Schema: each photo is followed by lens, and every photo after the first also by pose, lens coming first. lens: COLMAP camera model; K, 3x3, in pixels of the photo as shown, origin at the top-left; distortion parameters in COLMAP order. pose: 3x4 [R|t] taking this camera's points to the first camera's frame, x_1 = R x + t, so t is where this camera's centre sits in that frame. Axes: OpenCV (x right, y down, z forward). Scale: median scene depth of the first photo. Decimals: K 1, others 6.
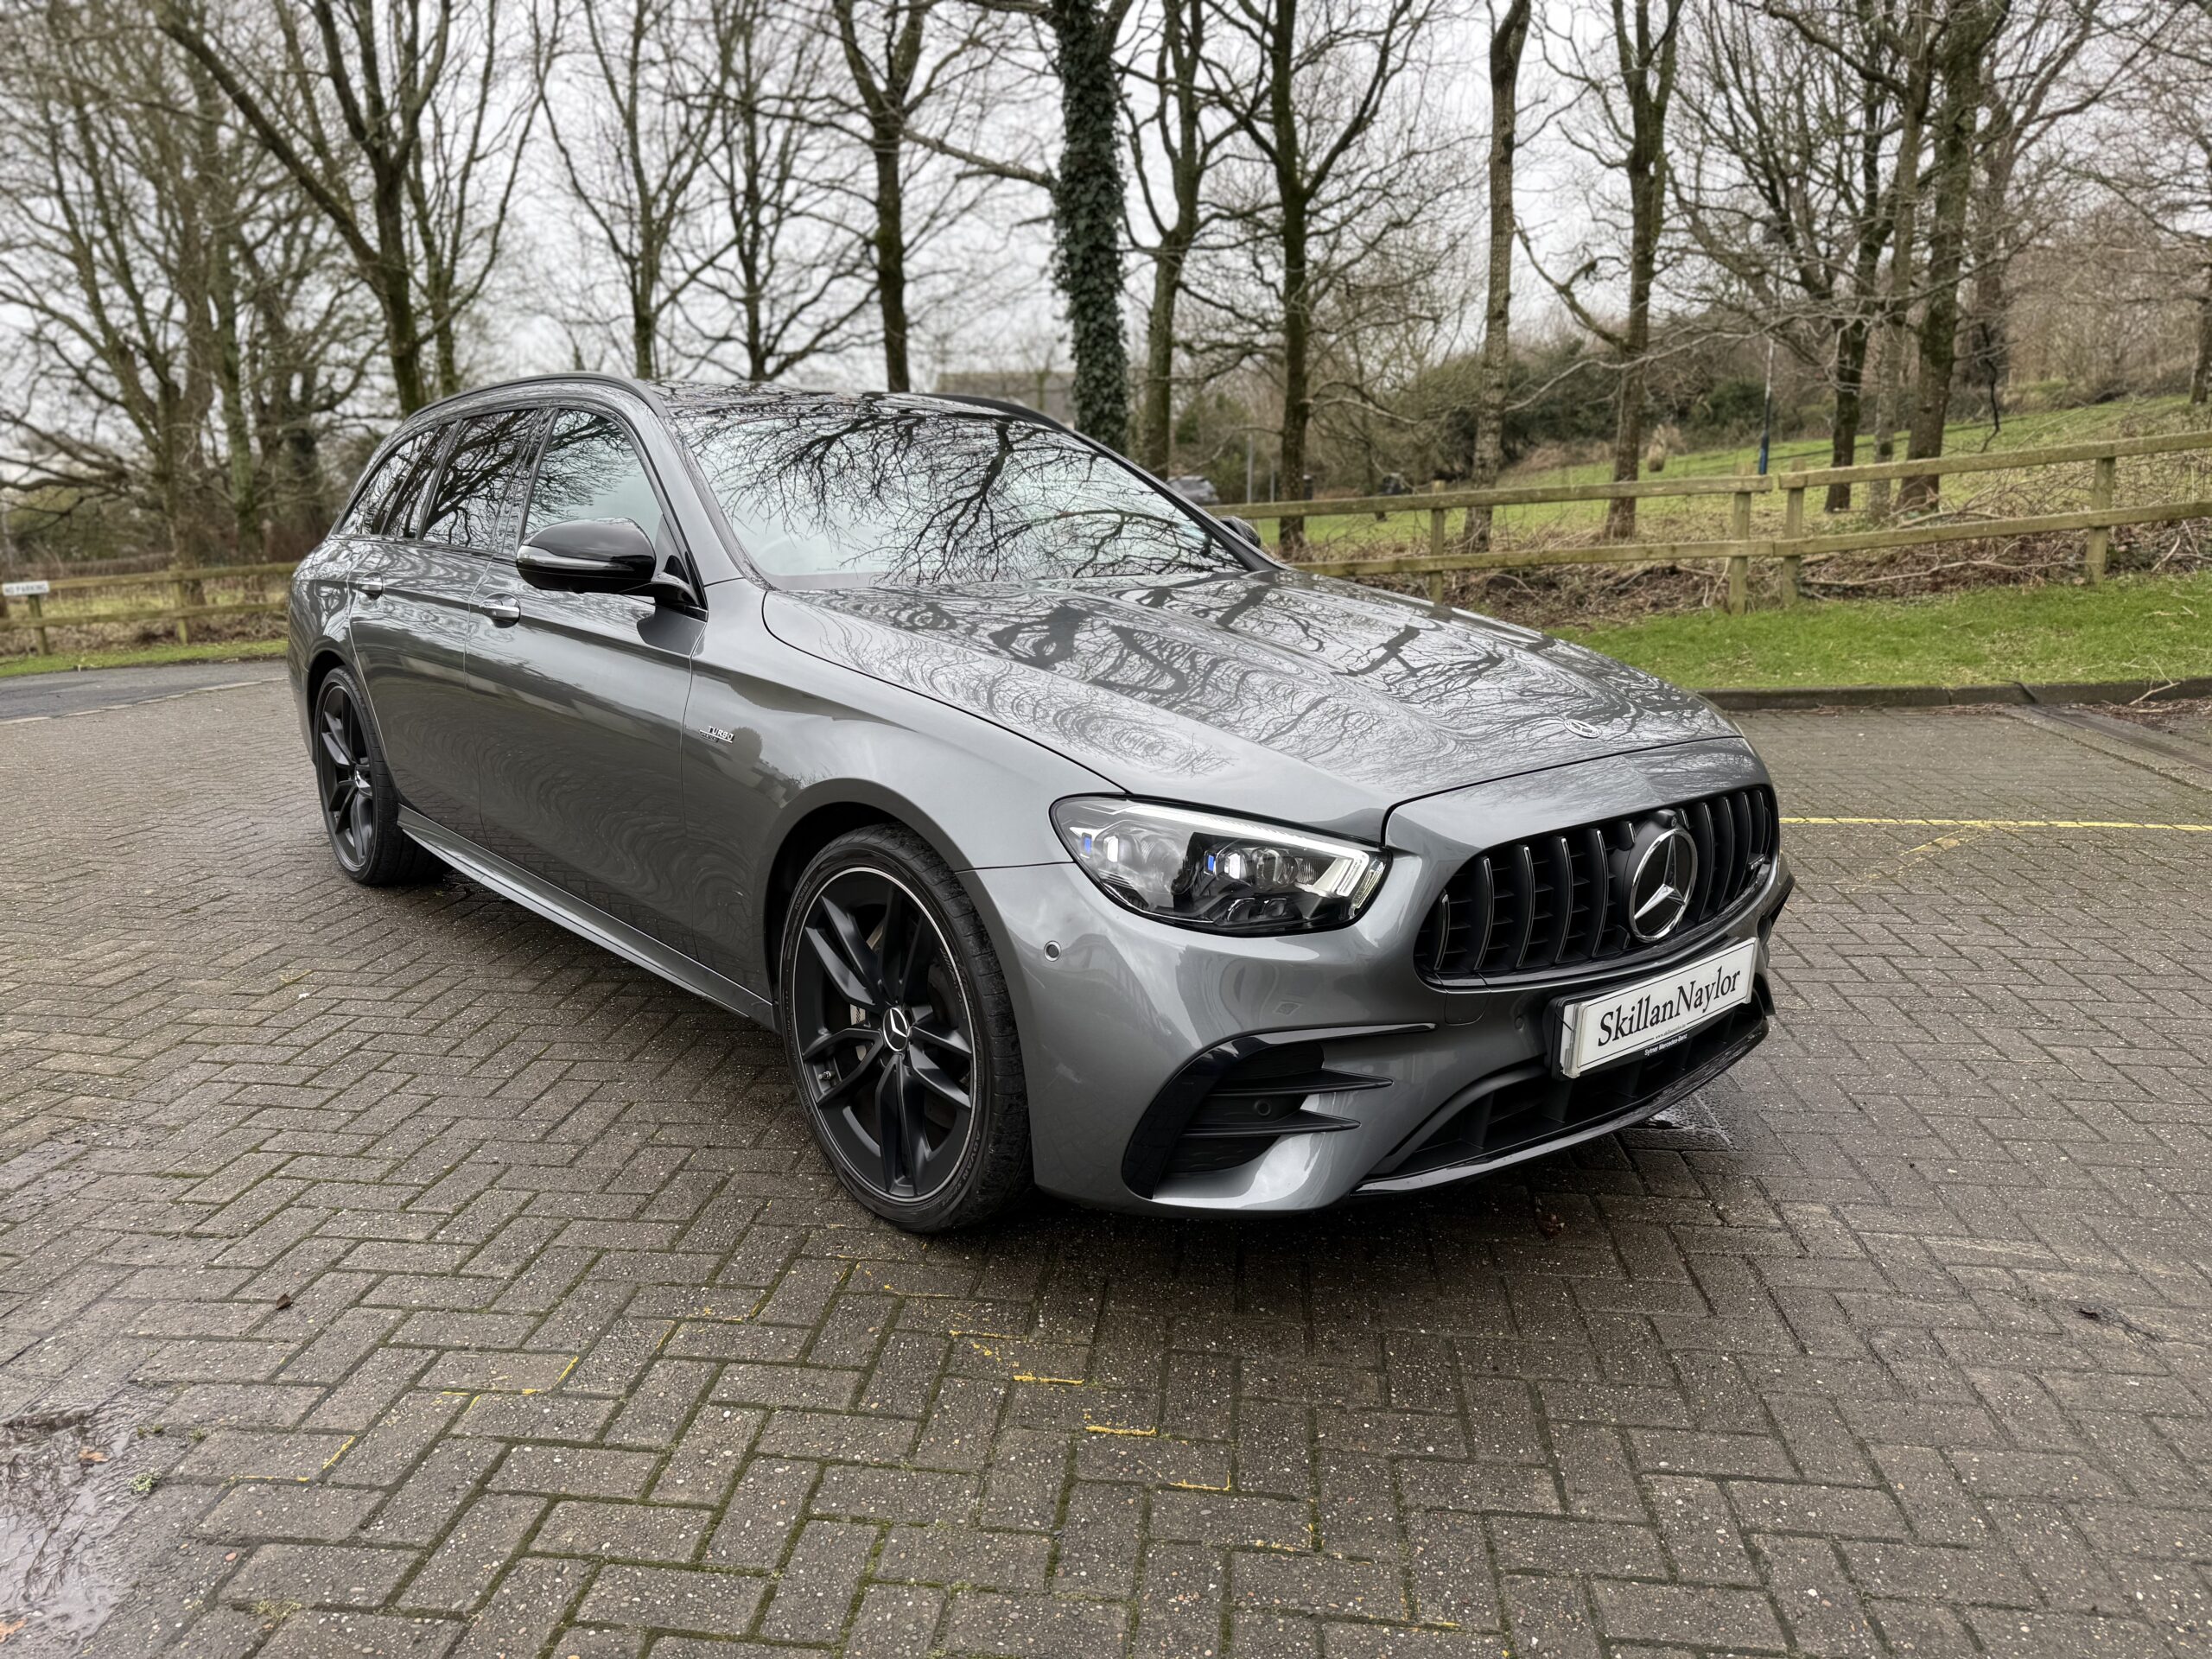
lens RADIAL K [[1612.6, 0, 1031.7], [0, 1612.6, 802.2], [0, 0, 1]] dist [-0.000525, -0.002749]
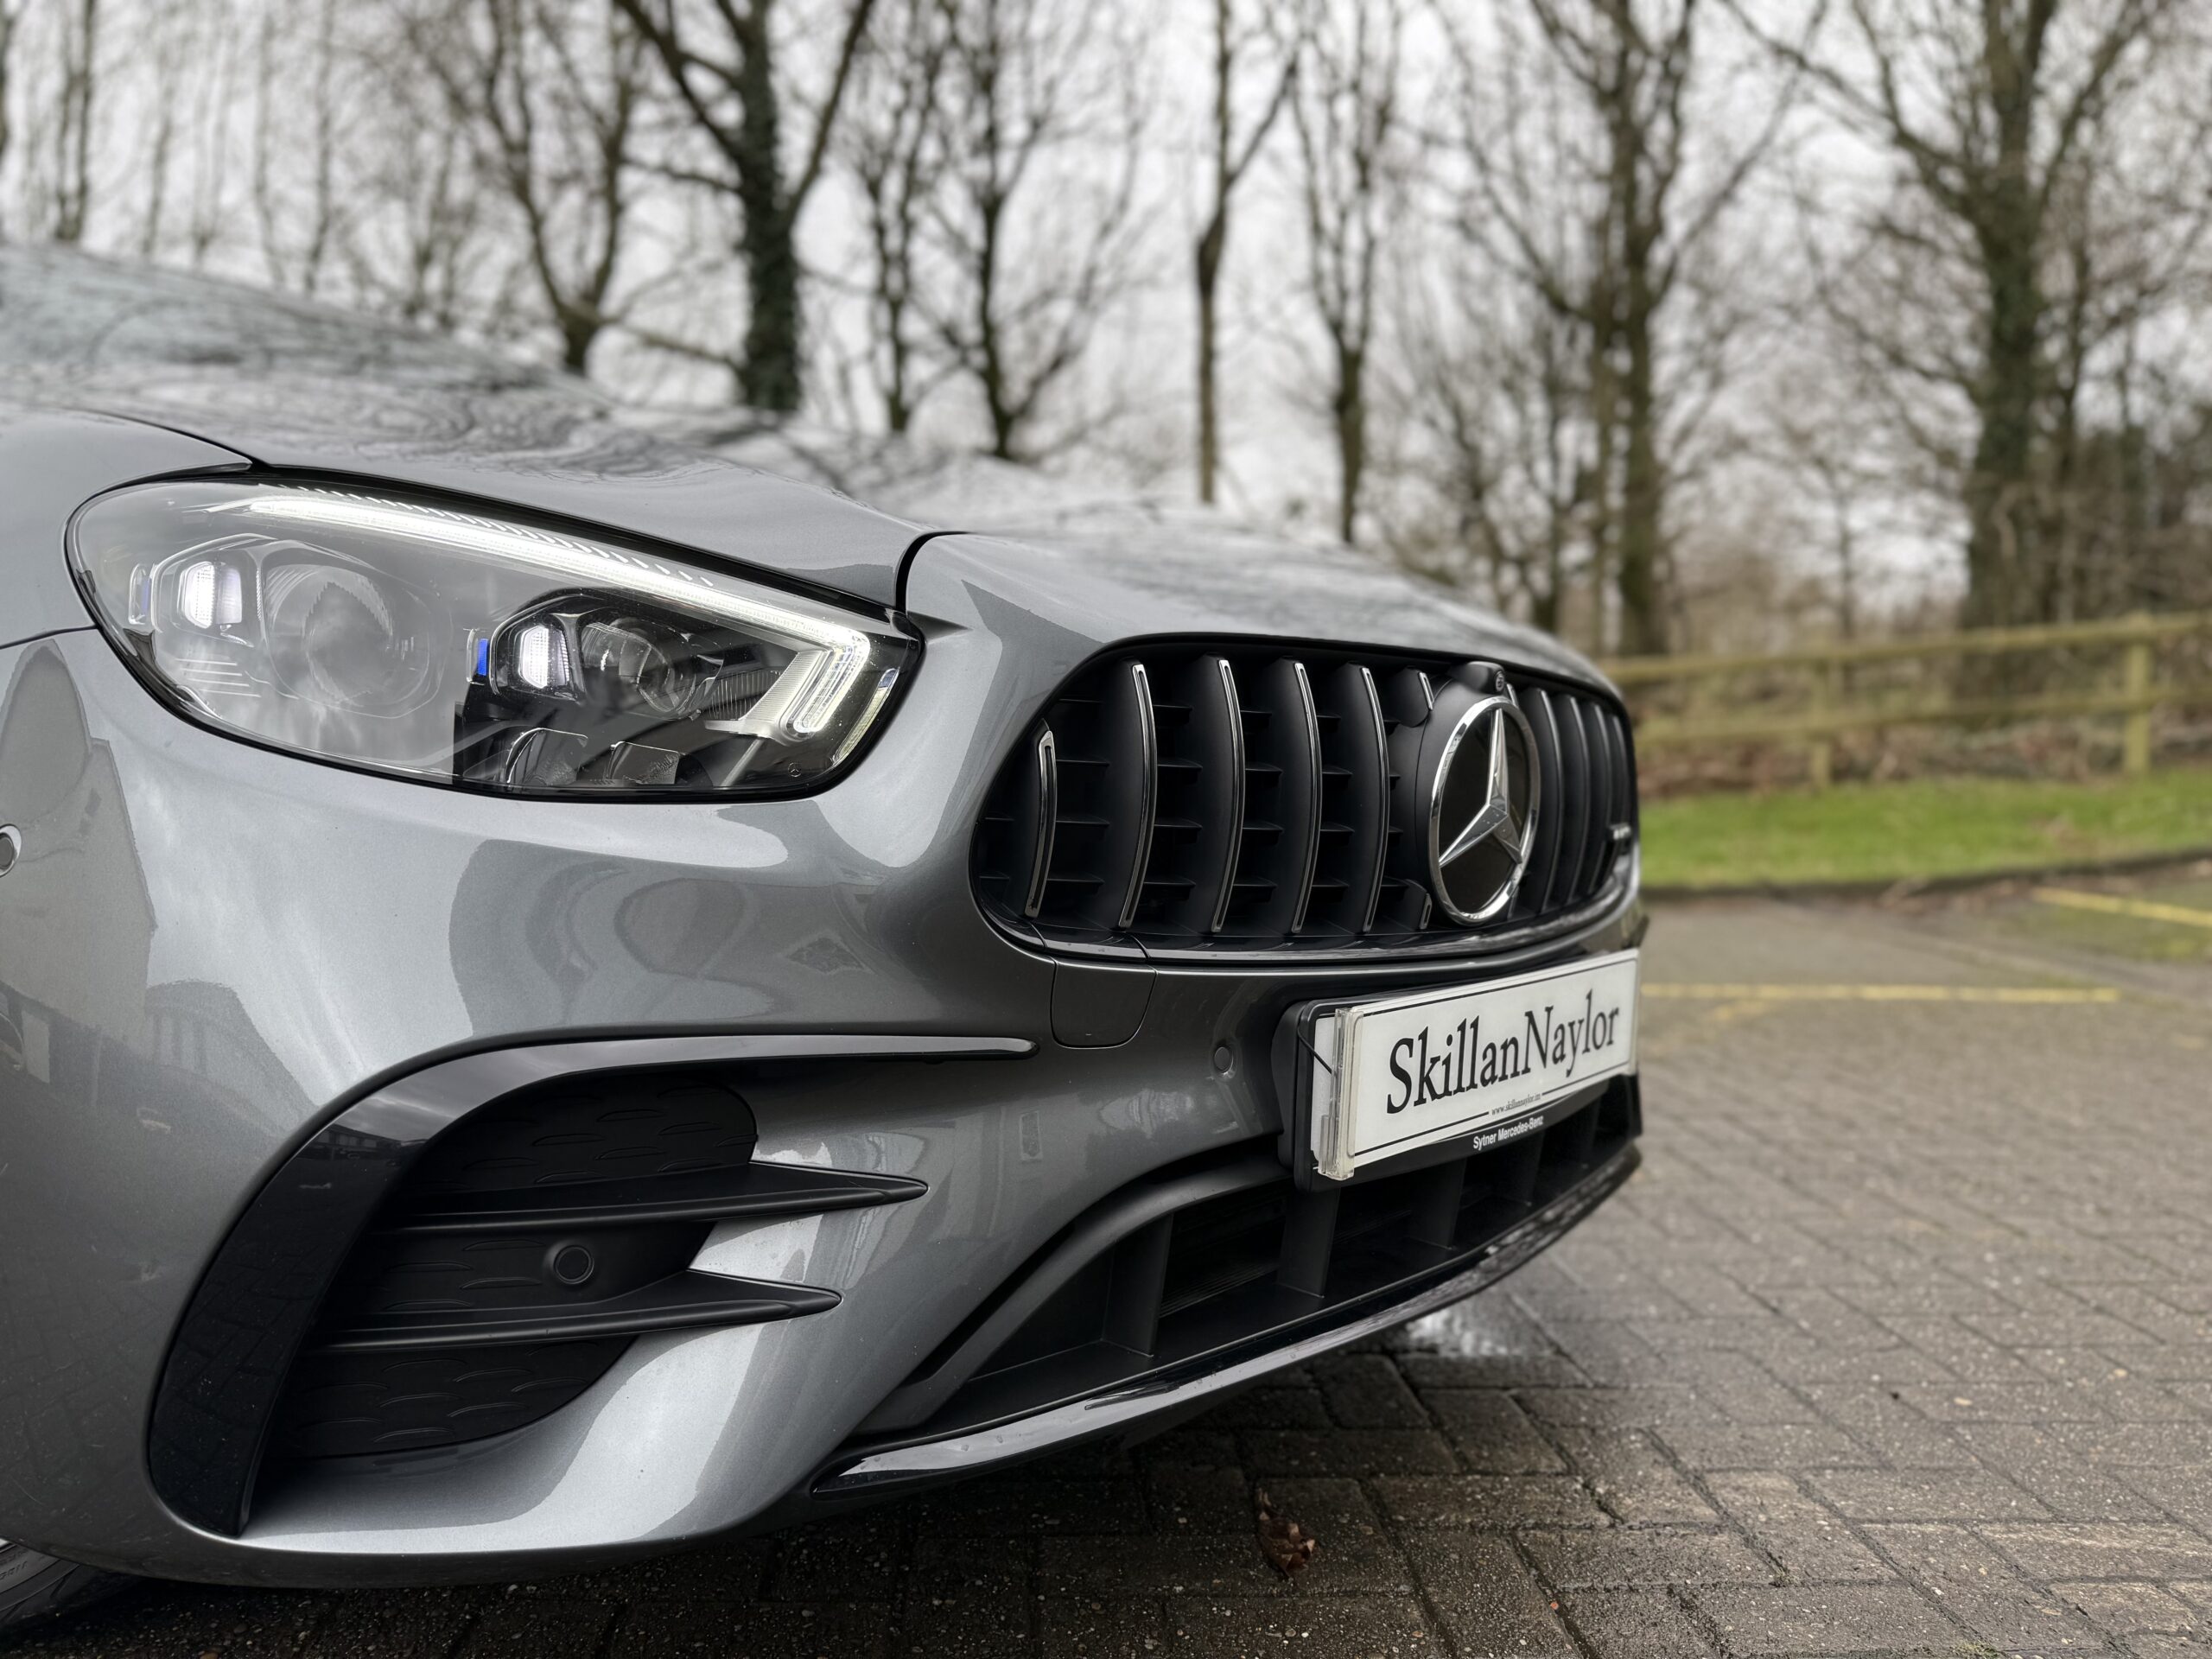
lens RADIAL K [[1548.8, 0, 1101.2], [0, 1548.8, 825.4], [0, 0, 1]] dist [0.005740, -0.003310]
pose [[0.979243, 0.035987, 0.199470, 0.172380], [0.003792, 0.980688, -0.195544, 0.148592], [-0.202655, 0.192241, 0.960195, 0.547194]]
